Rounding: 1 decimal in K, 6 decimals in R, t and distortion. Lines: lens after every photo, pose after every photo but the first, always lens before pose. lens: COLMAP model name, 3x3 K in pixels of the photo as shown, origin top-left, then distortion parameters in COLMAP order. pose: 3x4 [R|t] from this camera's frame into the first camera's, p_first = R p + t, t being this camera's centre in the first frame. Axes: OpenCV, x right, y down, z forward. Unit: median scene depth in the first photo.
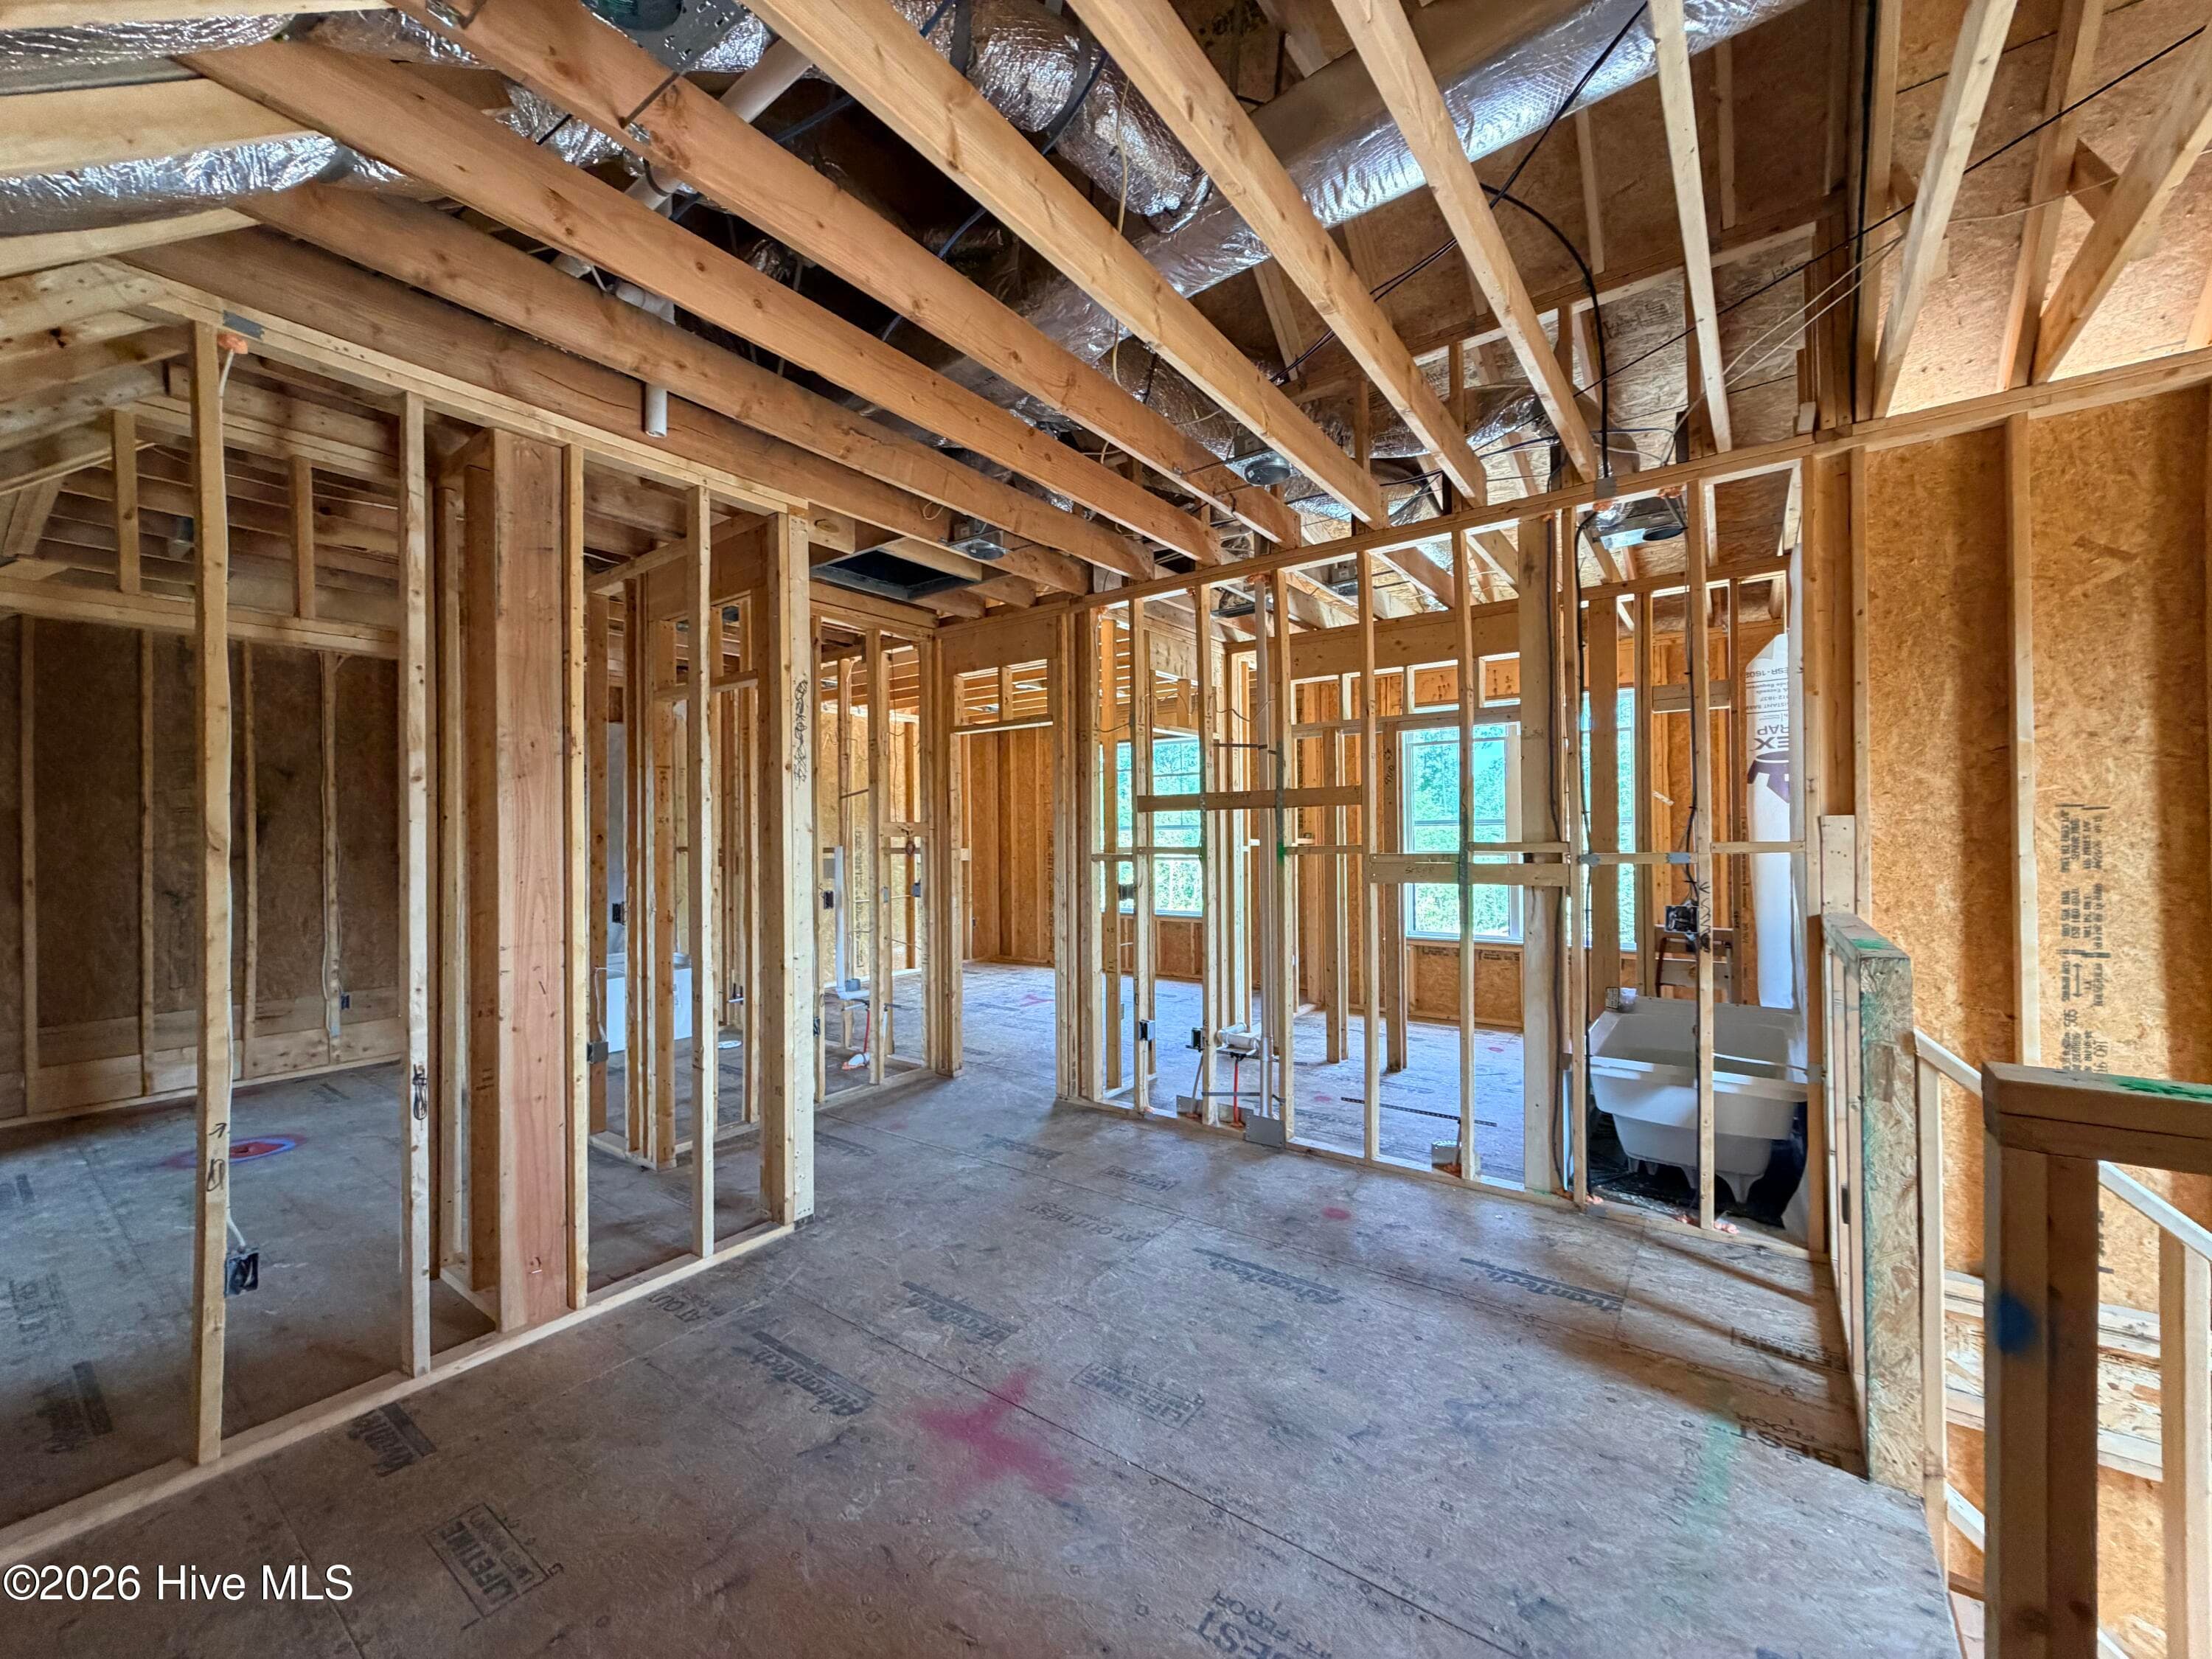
lens RADIAL K [[877.3, 0, 1101.0], [0, 877.3, 825.4], [0, 0, 1]] dist [0.001222, -0.000628]
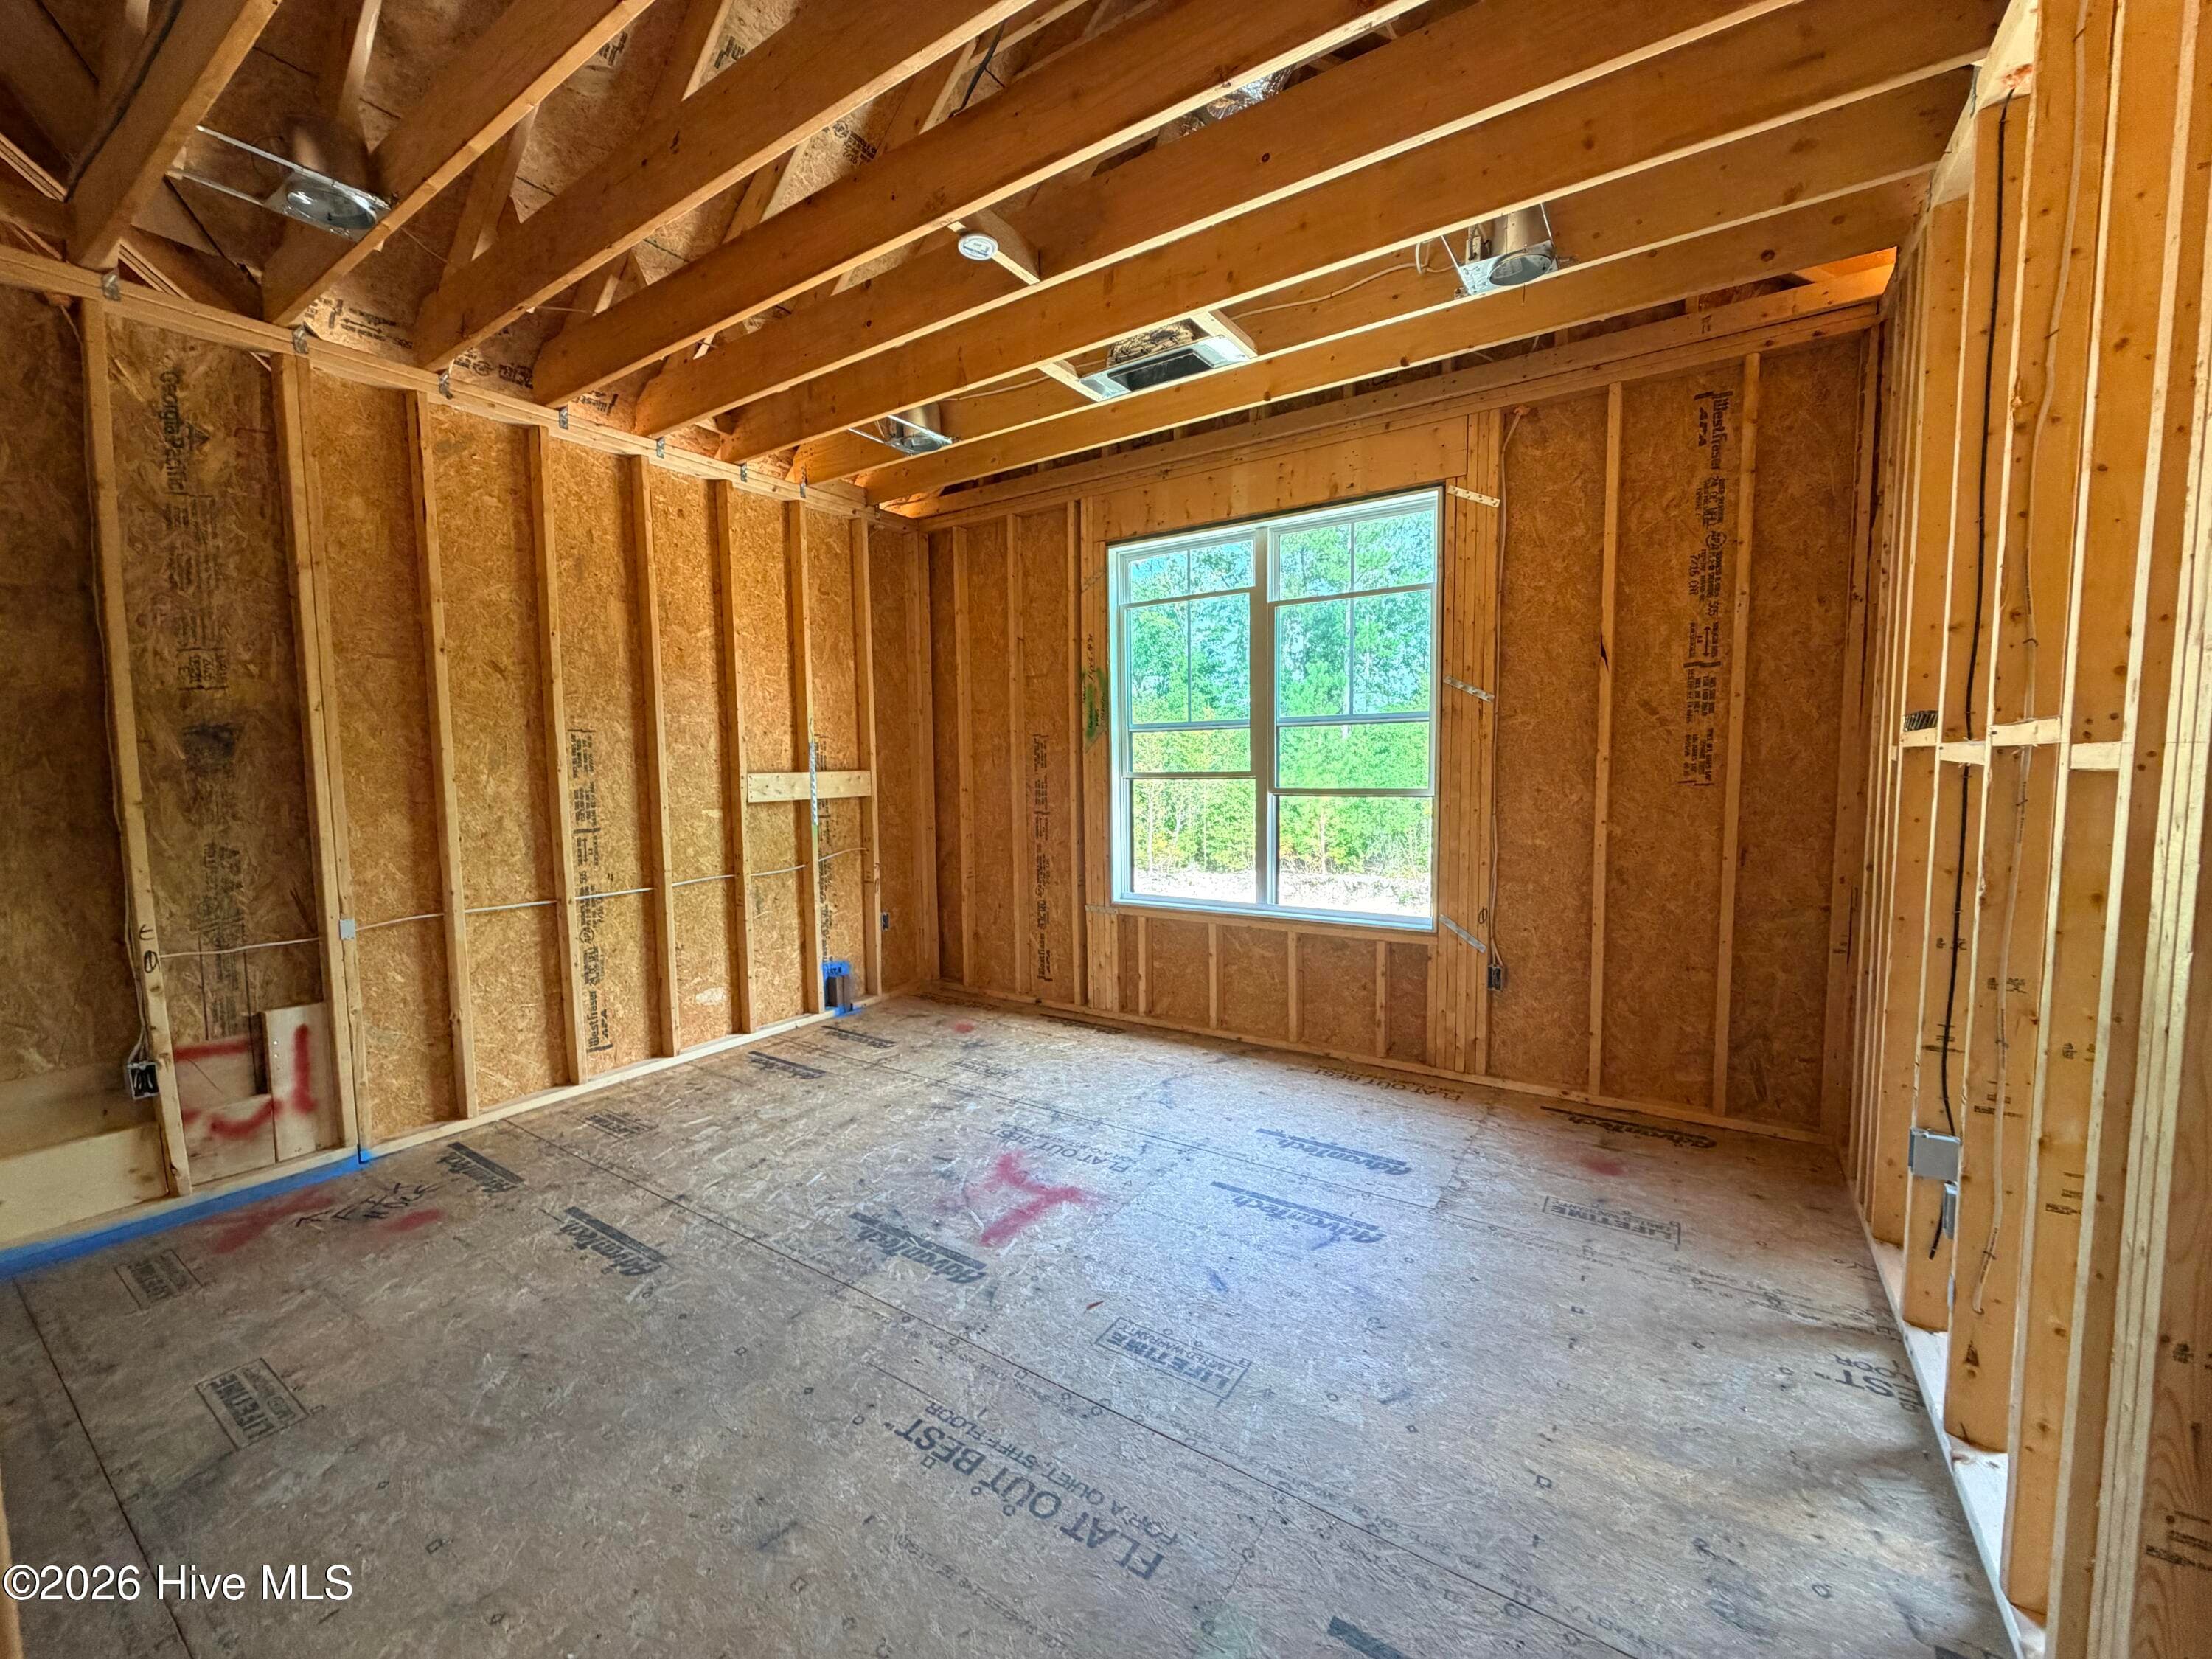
lens RADIAL K [[877.3, 0, 1103.7], [0, 877.3, 826.1], [0, 0, 1]] dist [0.001222, -0.000628]
pose [[0.998530, -0.007970, 0.053615, -0.152440], [0.003482, 0.996519, 0.083296, 0.051722], [-0.054092, -0.082987, 0.995082, 1.600936]]
